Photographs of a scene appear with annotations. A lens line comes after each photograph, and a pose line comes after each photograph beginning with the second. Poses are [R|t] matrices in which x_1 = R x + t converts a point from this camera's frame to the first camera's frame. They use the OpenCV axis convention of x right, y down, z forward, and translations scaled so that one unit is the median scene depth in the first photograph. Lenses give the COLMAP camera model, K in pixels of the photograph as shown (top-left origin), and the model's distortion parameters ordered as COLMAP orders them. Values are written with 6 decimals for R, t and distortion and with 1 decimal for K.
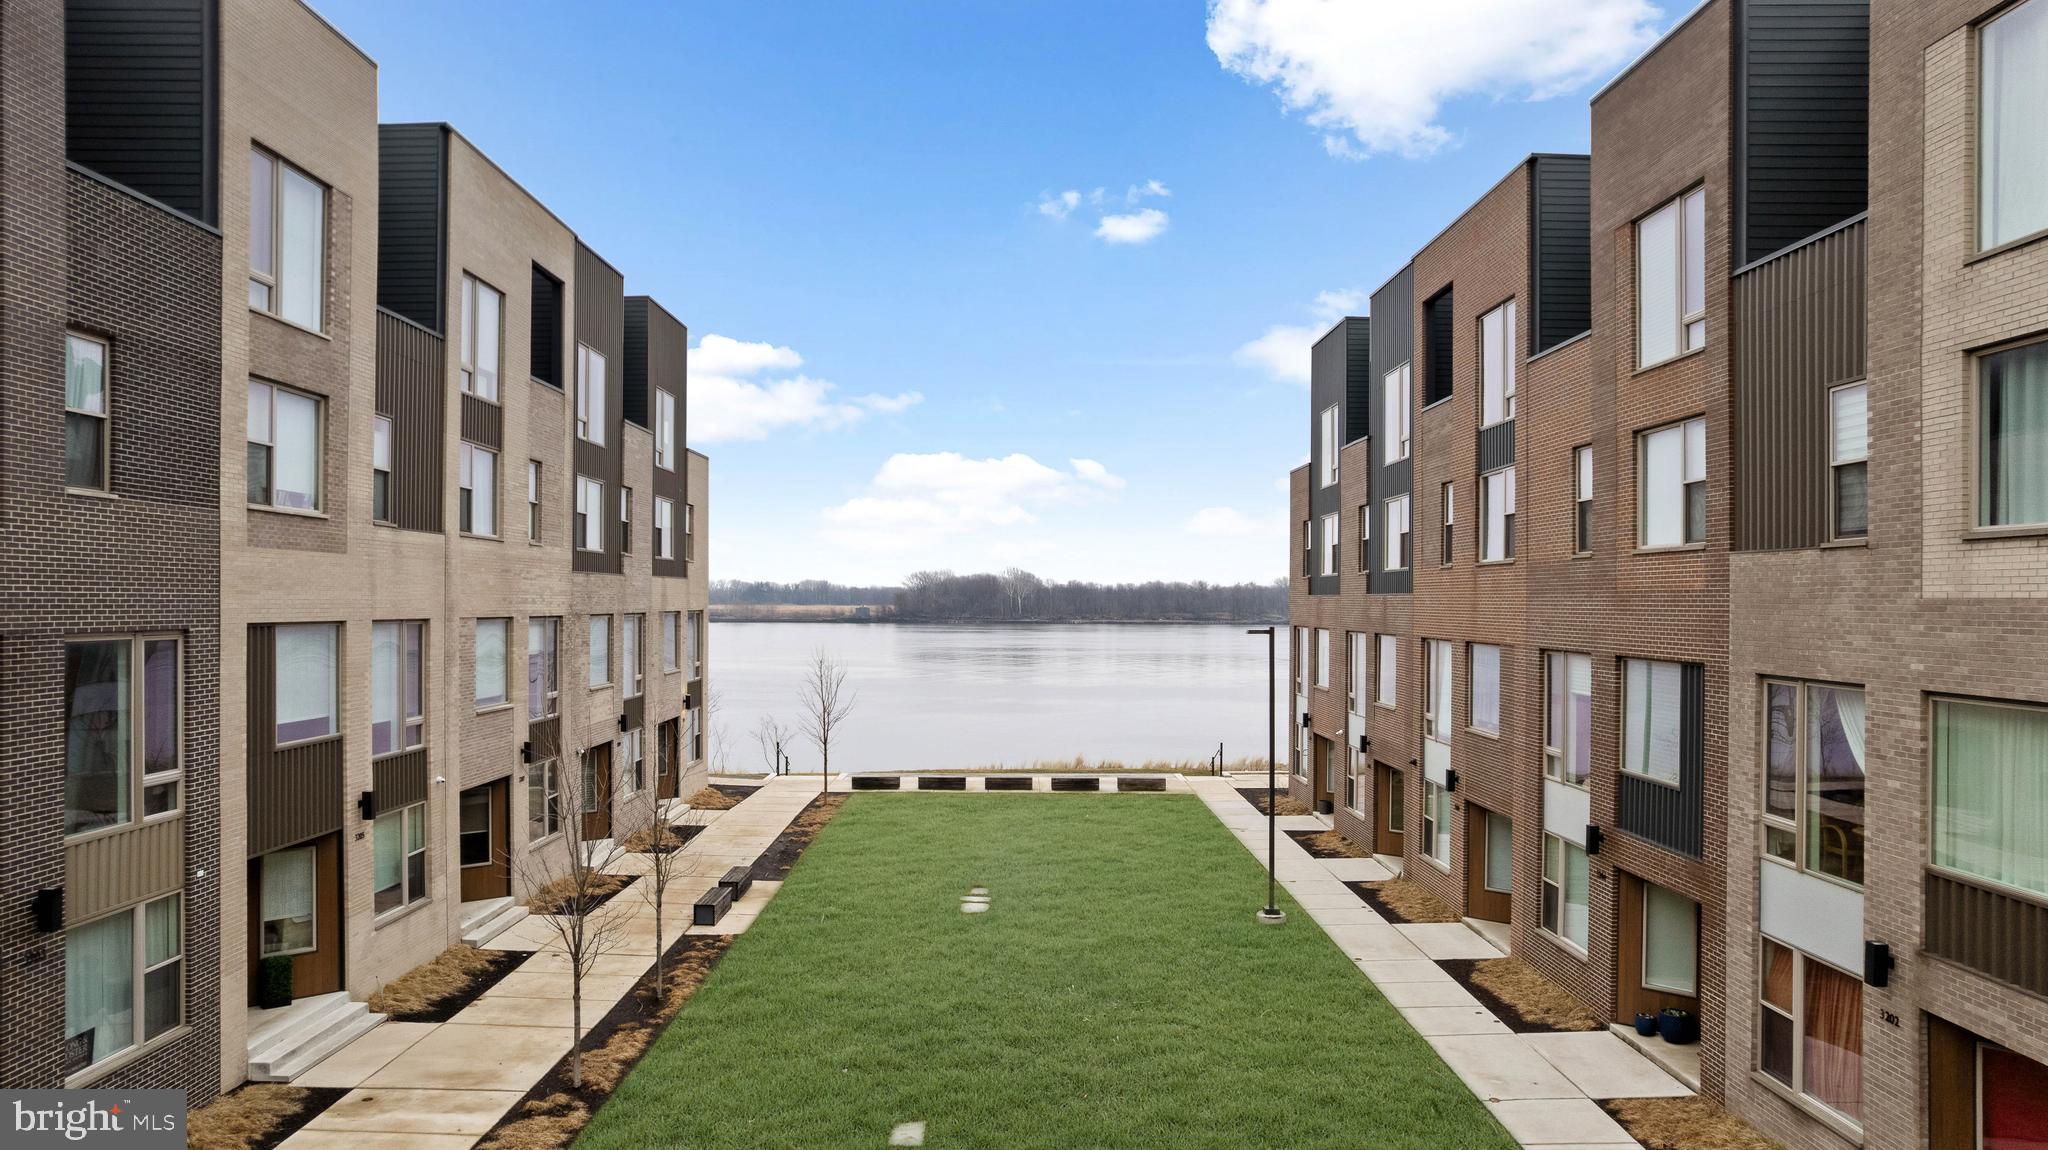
lens RADIAL K [[1306.4, 0, 1014.3], [0, 1306.4, 600.1], [0, 0, 1]] dist [-0.094269, 0.082731]
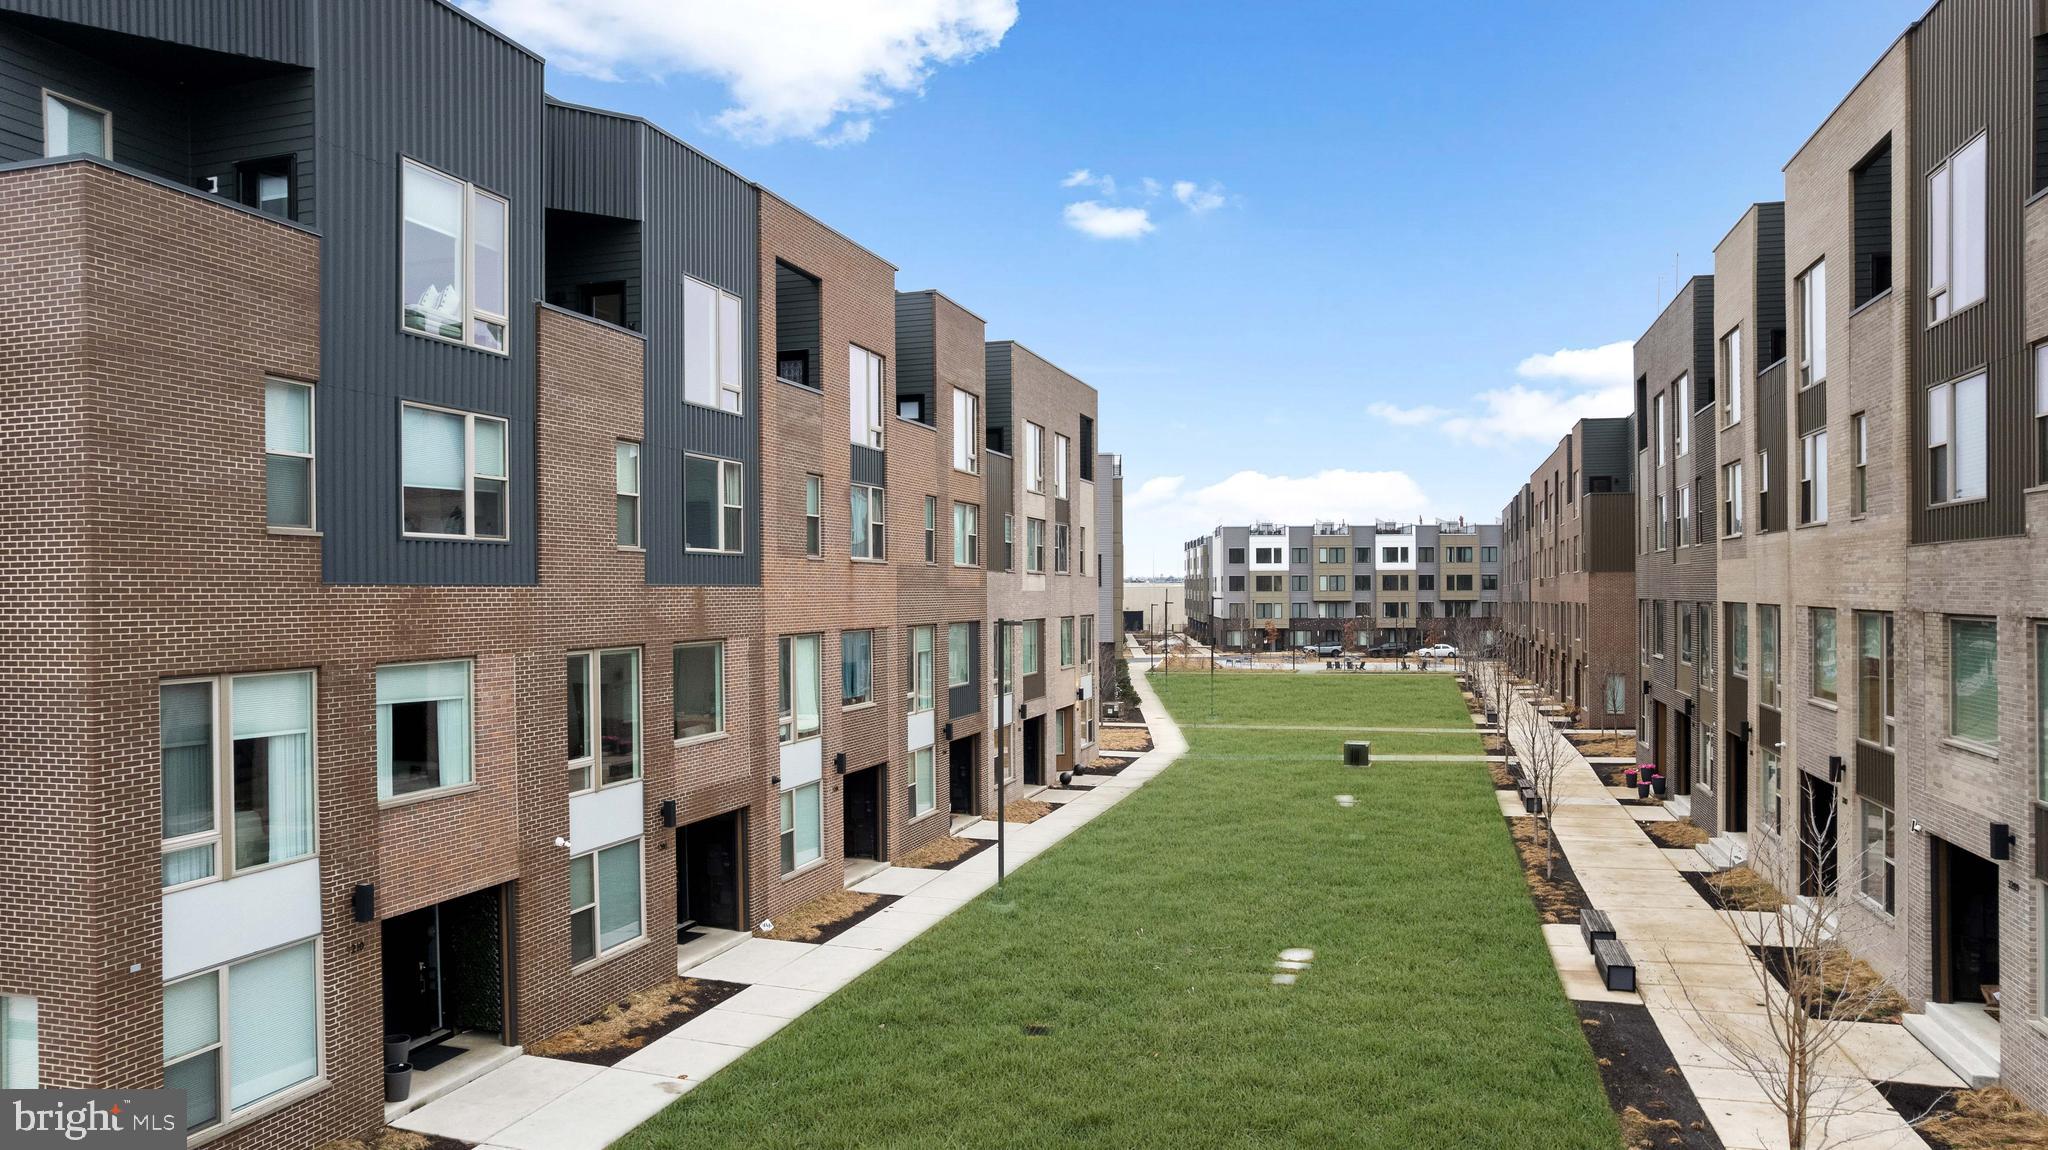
lens RADIAL K [[1306.4, 0, 1014.3], [0, 1306.4, 600.1], [0, 0, 1]] dist [-0.094269, 0.082731]
pose [[-0.952383, -0.005041, 0.304862, -0.119163], [-0.001760, 0.999938, 0.011036, -0.006443], [-0.304898, 0.009974, -0.952333, 1.959532]]
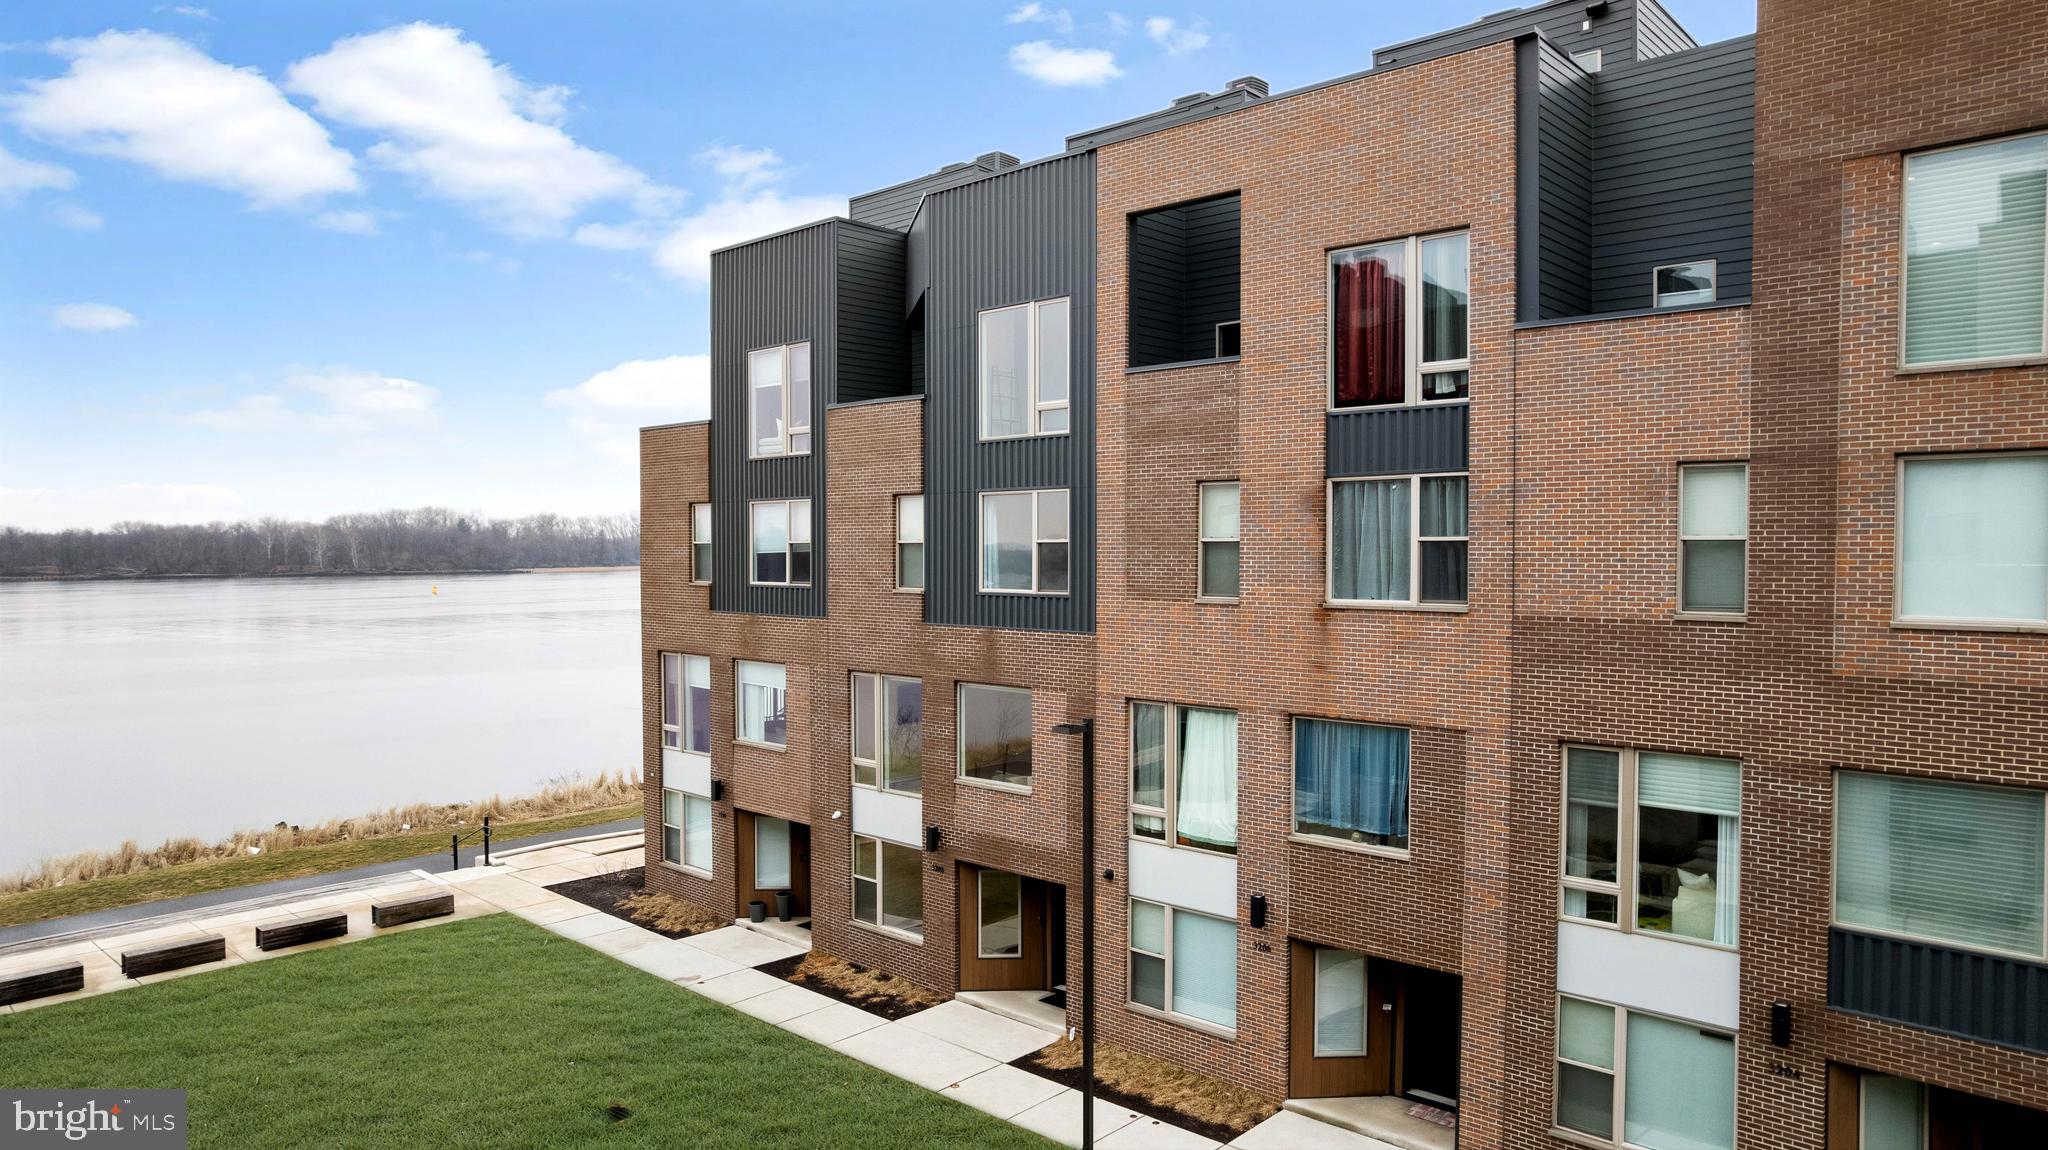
lens RADIAL K [[1306.4, 0, 1014.3], [0, 1306.4, 600.1], [0, 0, 1]] dist [-0.094269, 0.082731]
pose [[0.685577, -0.039844, 0.726909, -0.253800], [0.008487, 0.998871, 0.046746, -0.062647], [-0.727950, -0.025879, 0.685141, 0.621307]]
